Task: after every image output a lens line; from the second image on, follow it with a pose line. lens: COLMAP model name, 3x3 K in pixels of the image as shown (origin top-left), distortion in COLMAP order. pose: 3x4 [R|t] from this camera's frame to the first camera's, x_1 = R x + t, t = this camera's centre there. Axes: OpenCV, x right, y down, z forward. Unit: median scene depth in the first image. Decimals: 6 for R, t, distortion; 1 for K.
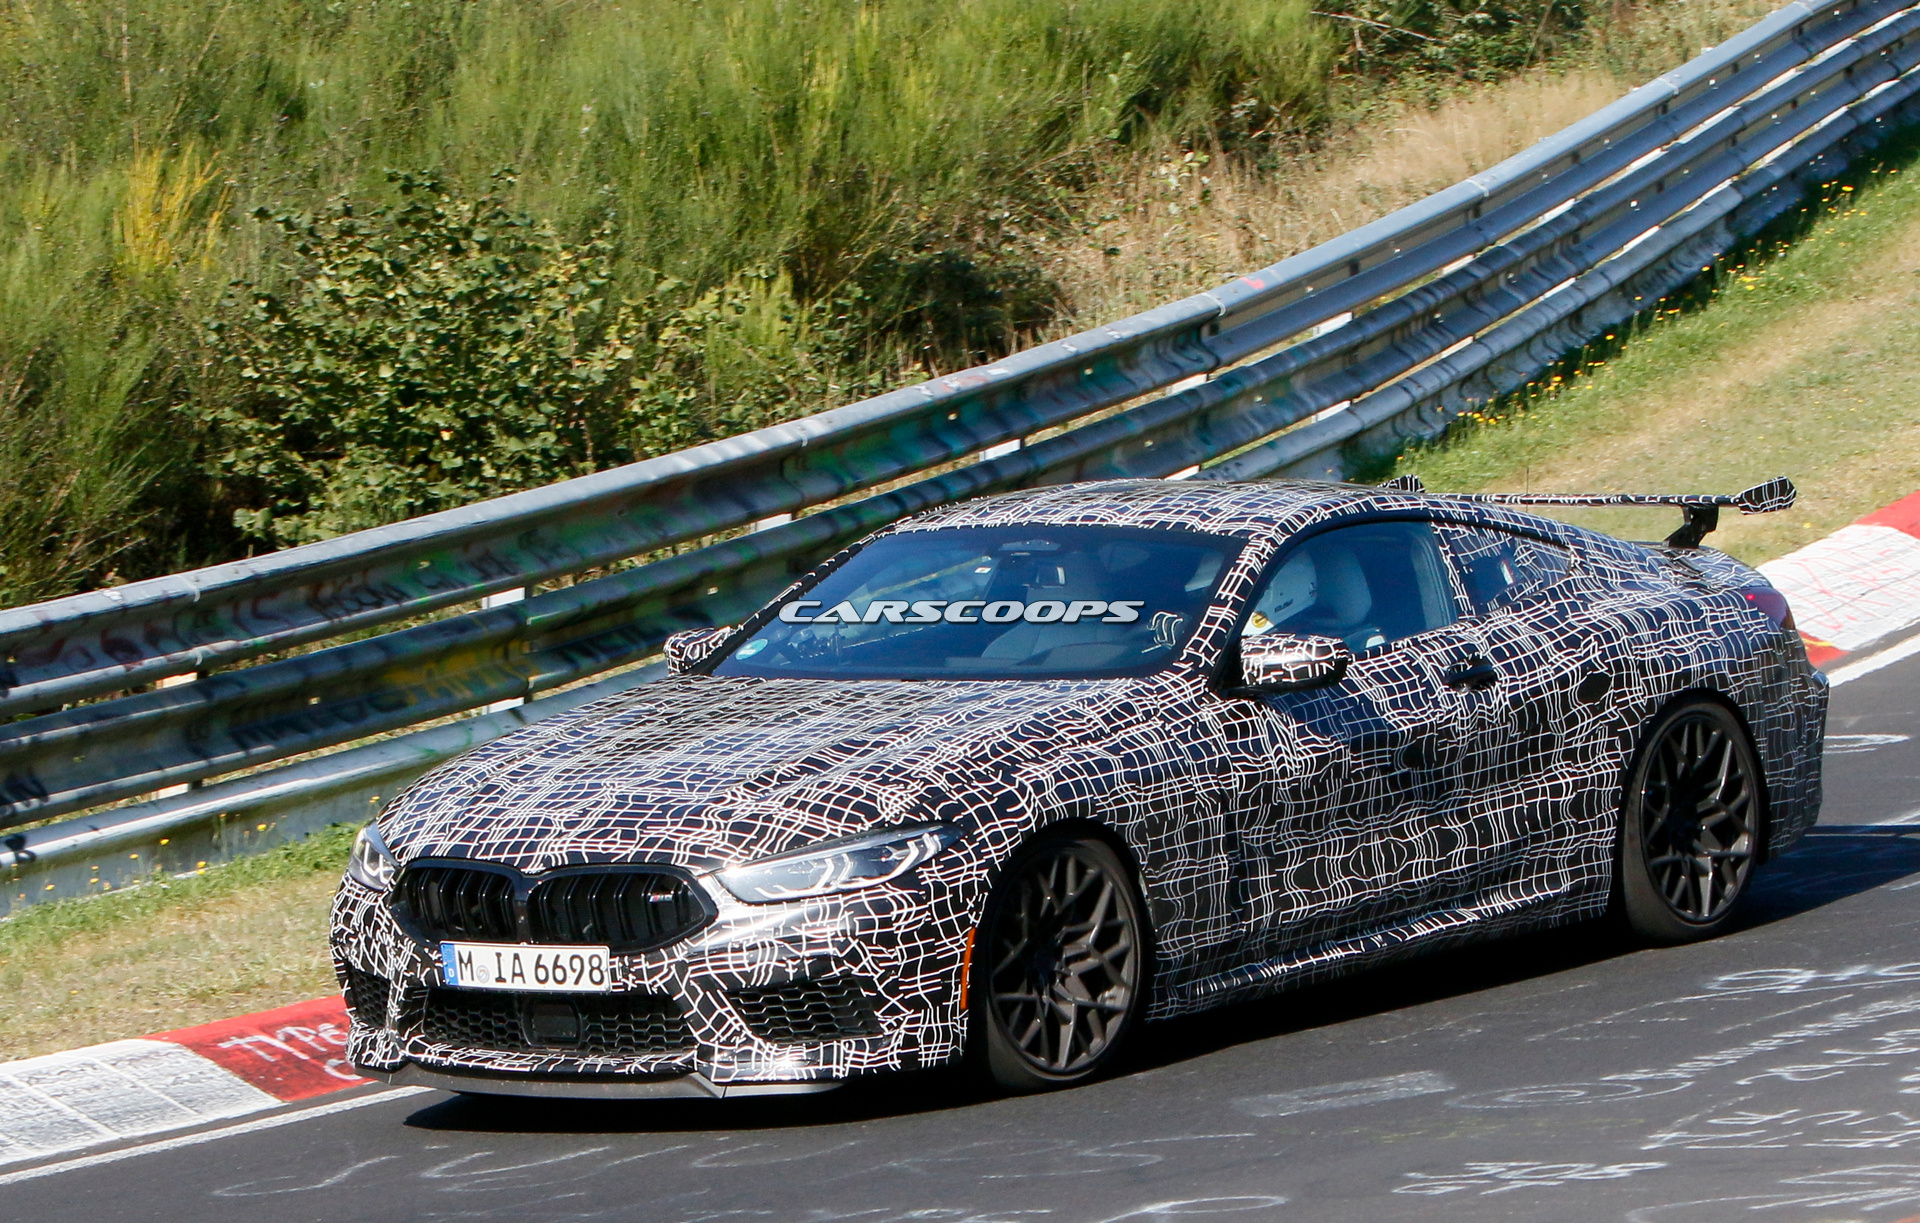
lens RADIAL K [[10094.1, 0, 960.0], [0, 10094.1, 611.5], [0, 0, 1]] dist [0.886637, -0.907129]
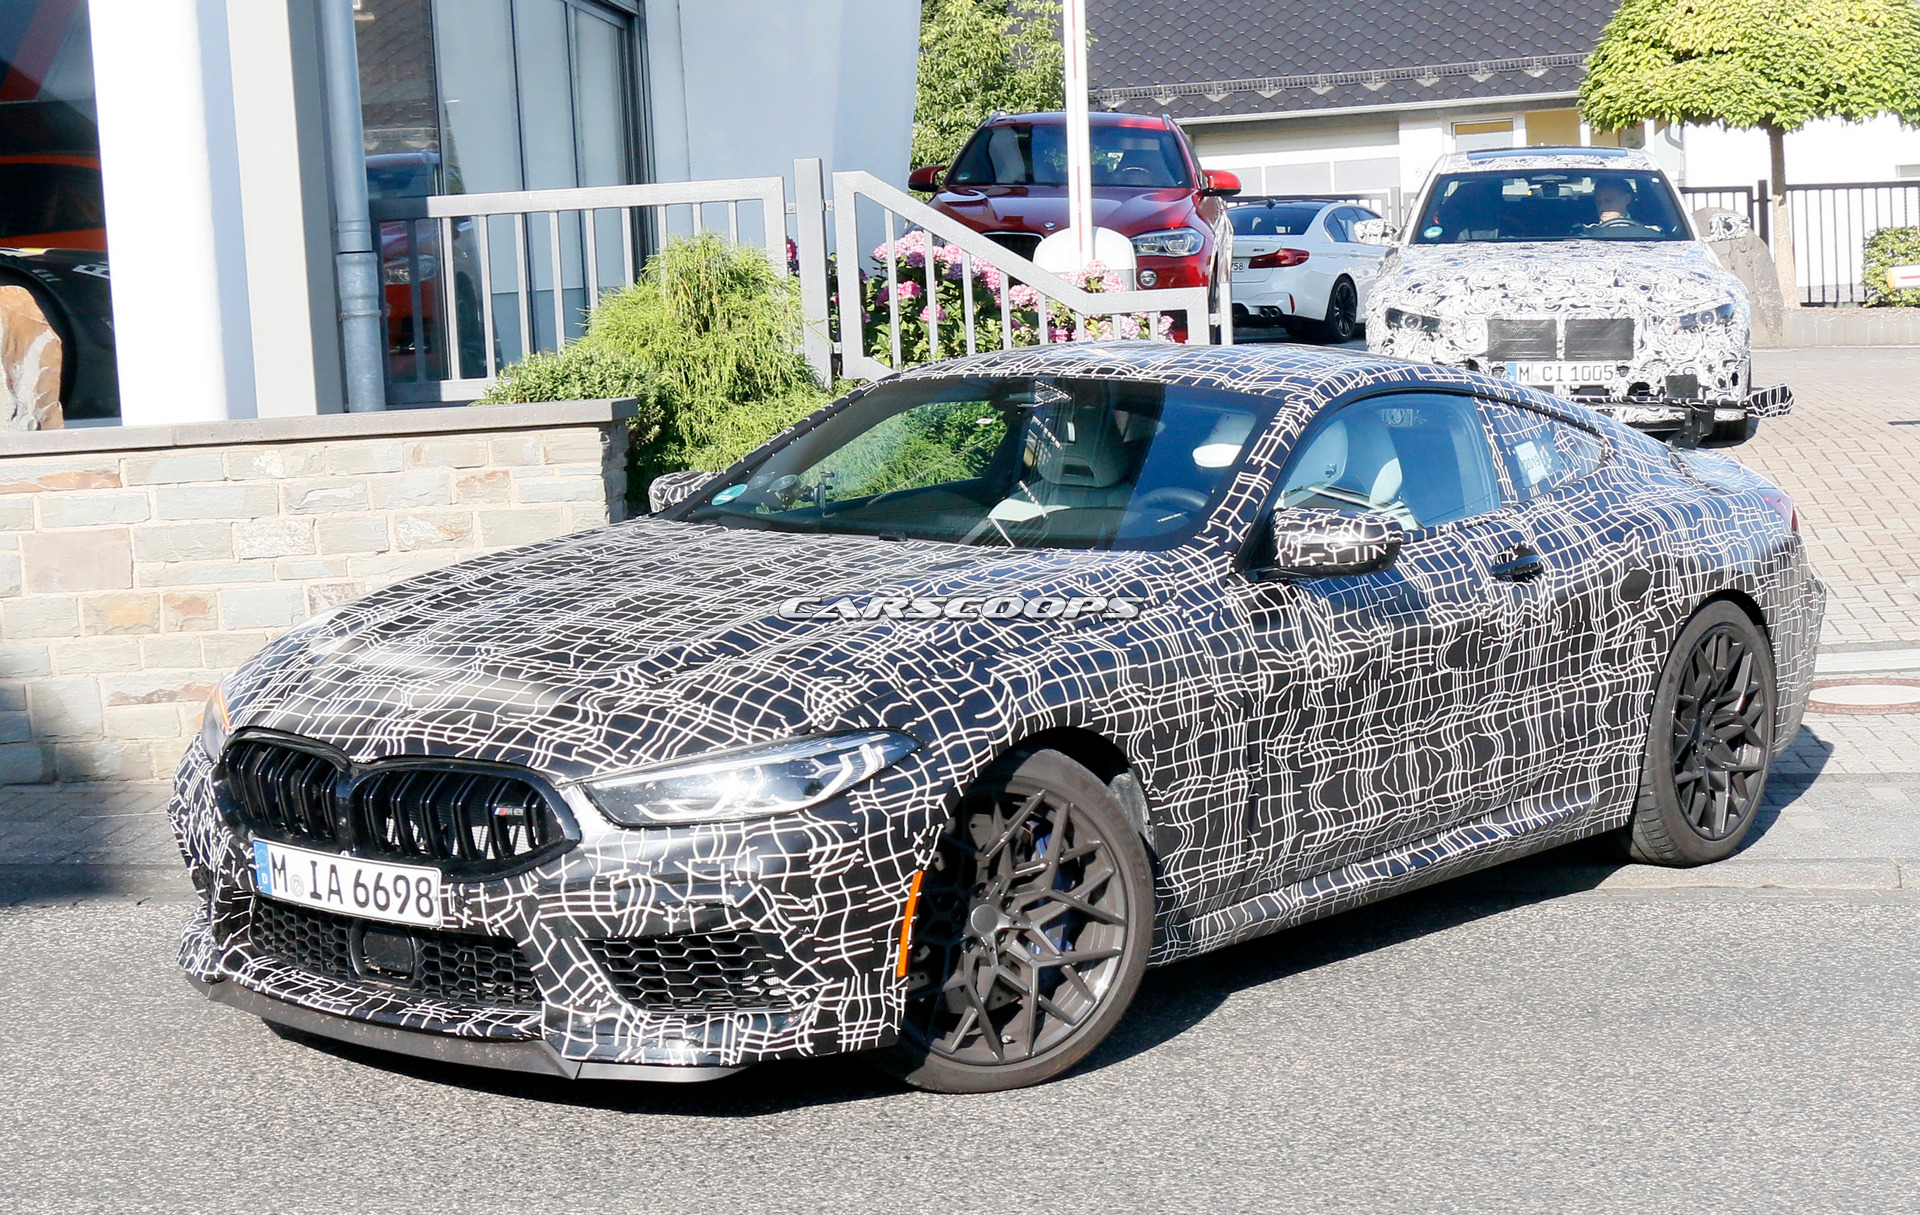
lens RADIAL K [[3439.9, 0, 986.7], [0, 3439.9, 602.2], [0, 0, 1]] dist [0.093108, -1.142336]
pose [[0.998158, 0.055948, -0.023460, 0.010965], [-0.055206, 0.997988, 0.031169, 0.002636], [0.025157, -0.029816, 0.999239, 0.722150]]
